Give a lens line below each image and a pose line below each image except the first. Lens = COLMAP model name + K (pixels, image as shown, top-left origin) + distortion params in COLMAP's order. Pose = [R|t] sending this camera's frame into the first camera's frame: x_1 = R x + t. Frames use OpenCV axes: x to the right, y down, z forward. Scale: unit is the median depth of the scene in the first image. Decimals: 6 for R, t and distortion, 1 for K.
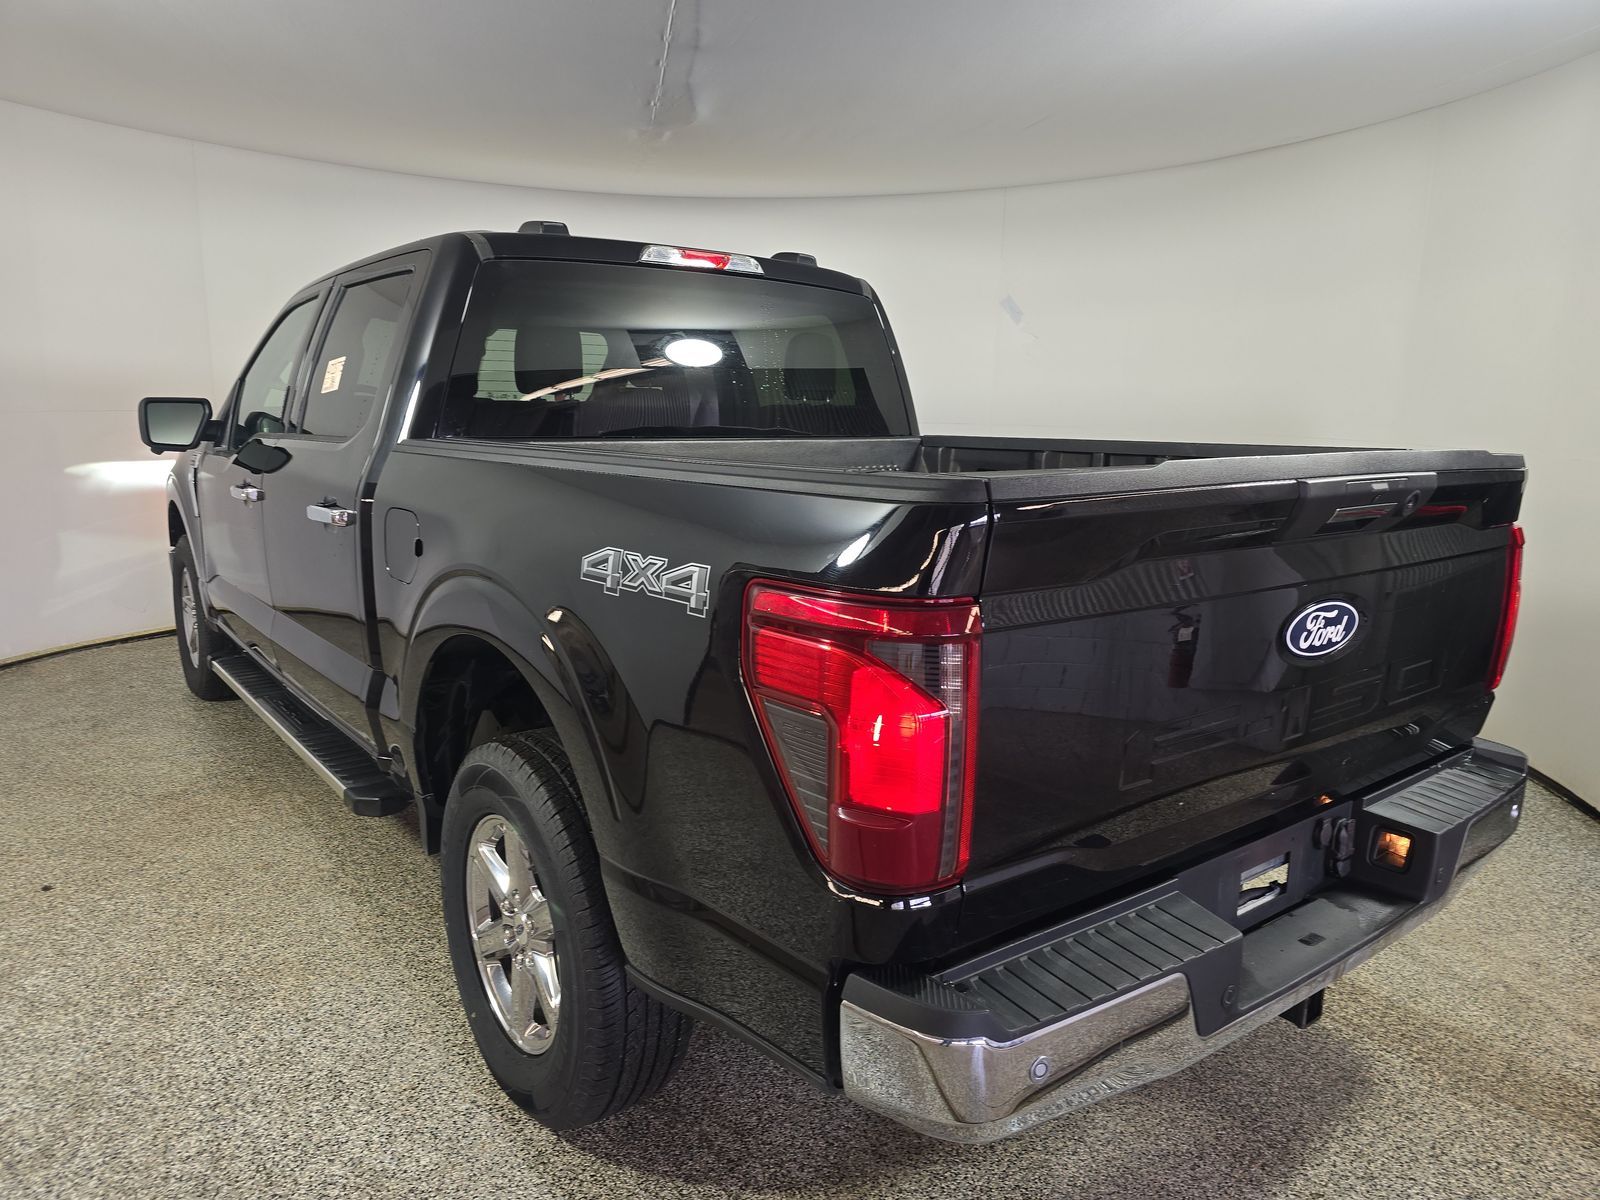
lens RADIAL K [[1071.0, 0, 811.3], [0, 1071.0, 604.3], [0, 0, 1]] dist [0.057442, -0.072532]
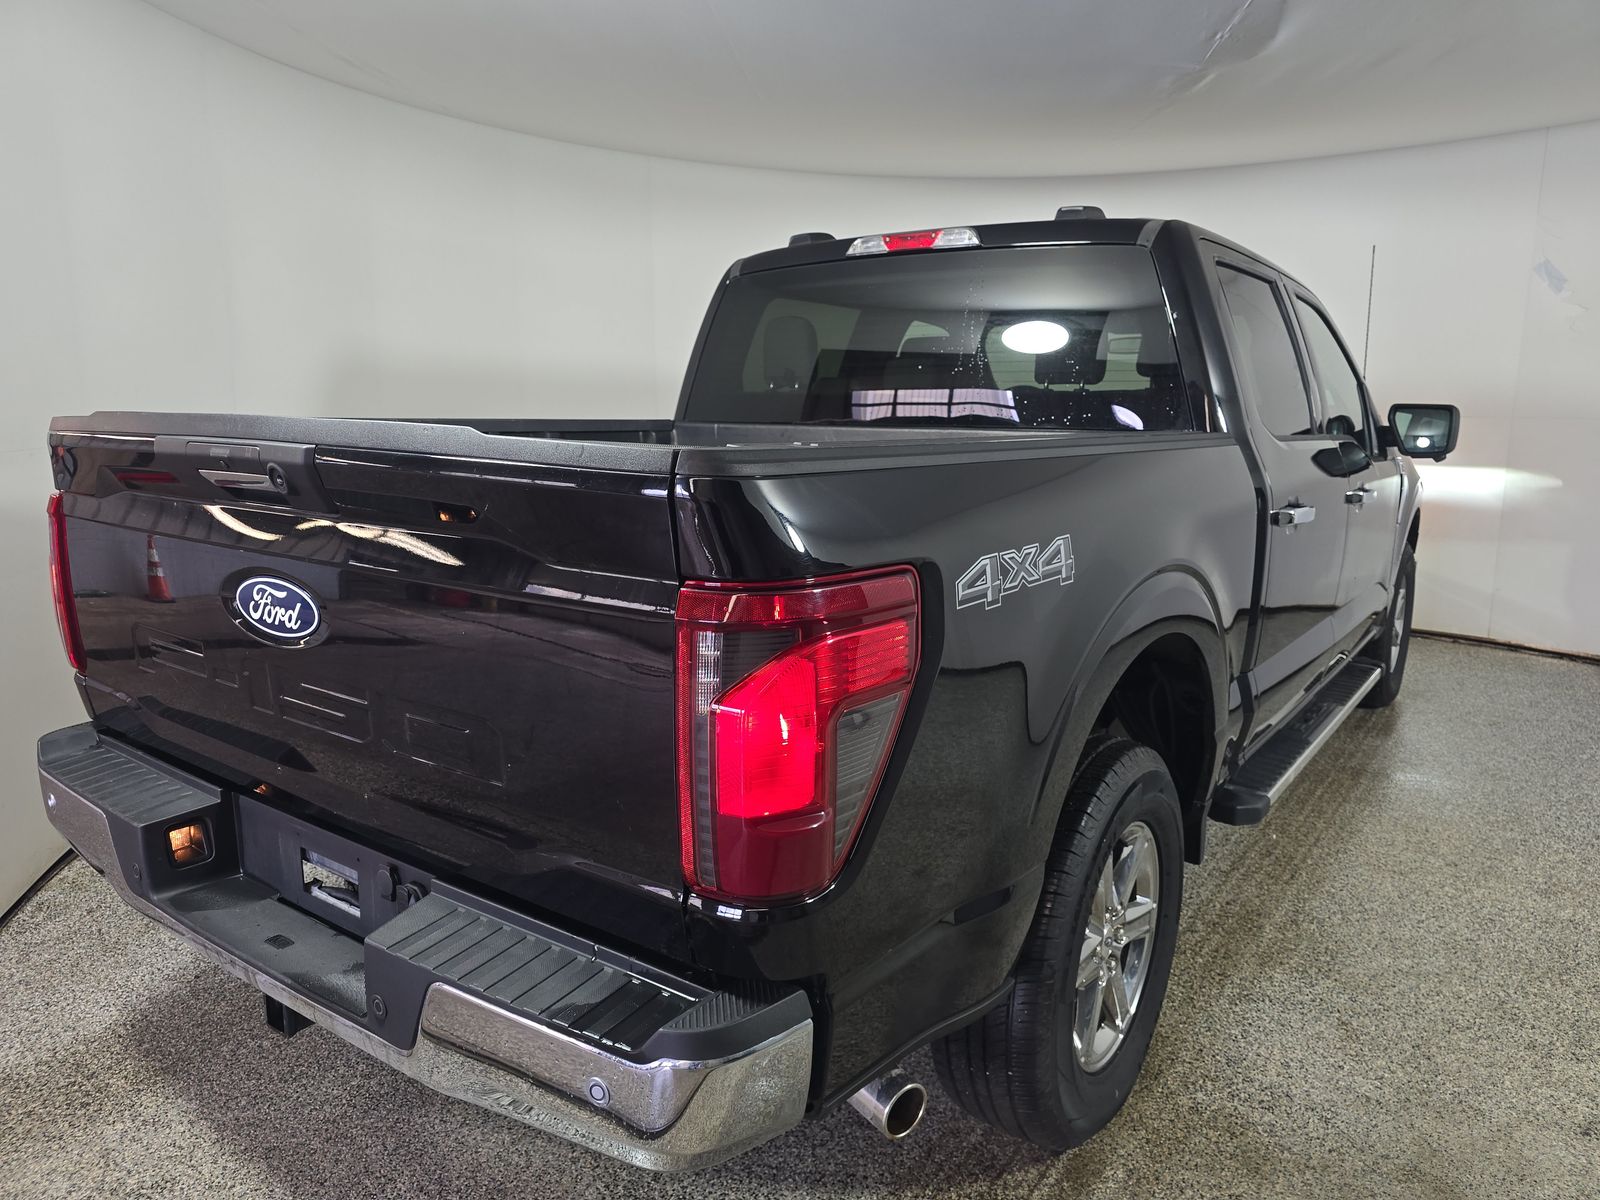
lens RADIAL K [[1071.0, 0, 811.3], [0, 1071.0, 604.3], [0, 0, 1]] dist [0.057442, -0.072532]
pose [[0.289048, 0.169096, -0.942262, 0.916451], [-0.182204, 0.976002, 0.119258, -0.107655], [0.939815, 0.137213, 0.312921, 0.708523]]
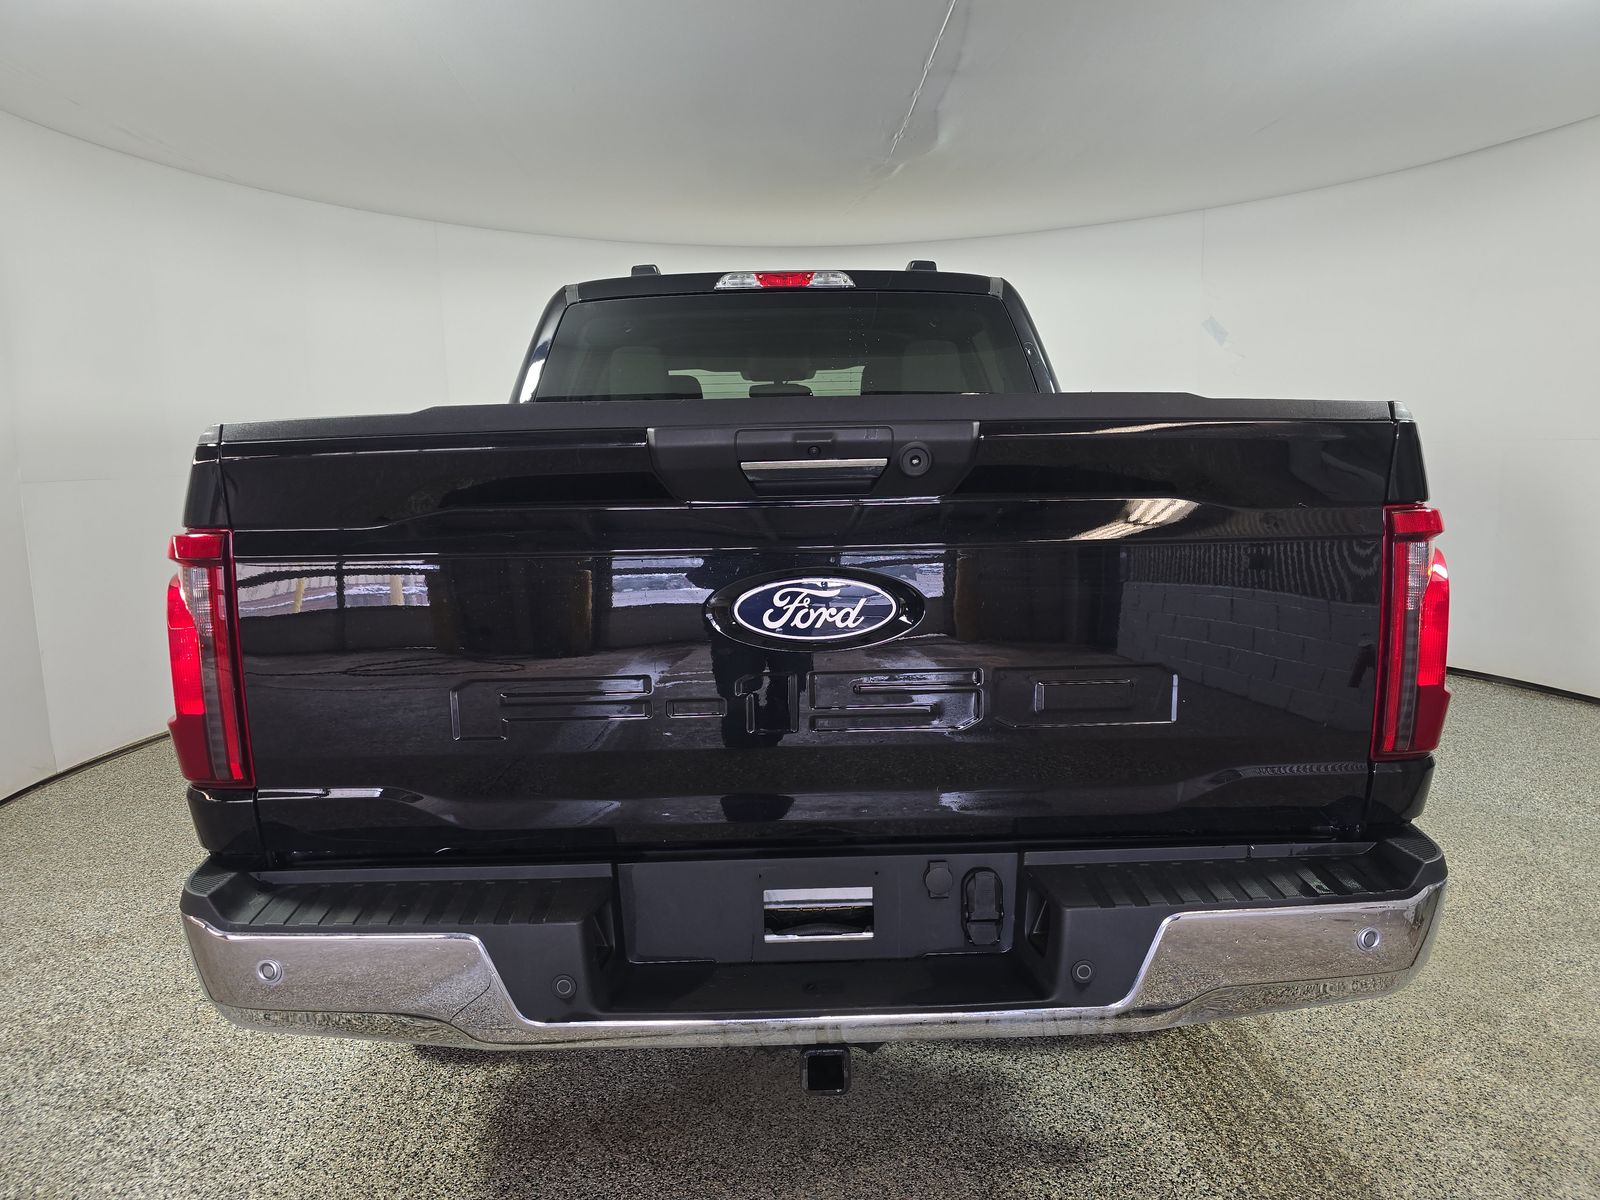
lens RADIAL K [[1071.0, 0, 811.3], [0, 1071.0, 604.3], [0, 0, 1]] dist [0.057442, -0.072532]
pose [[0.808467, 0.046224, -0.586724, 0.600917], [-0.076201, 0.996741, -0.026473, 0.025544], [0.583588, 0.066112, 0.809354, 0.195188]]
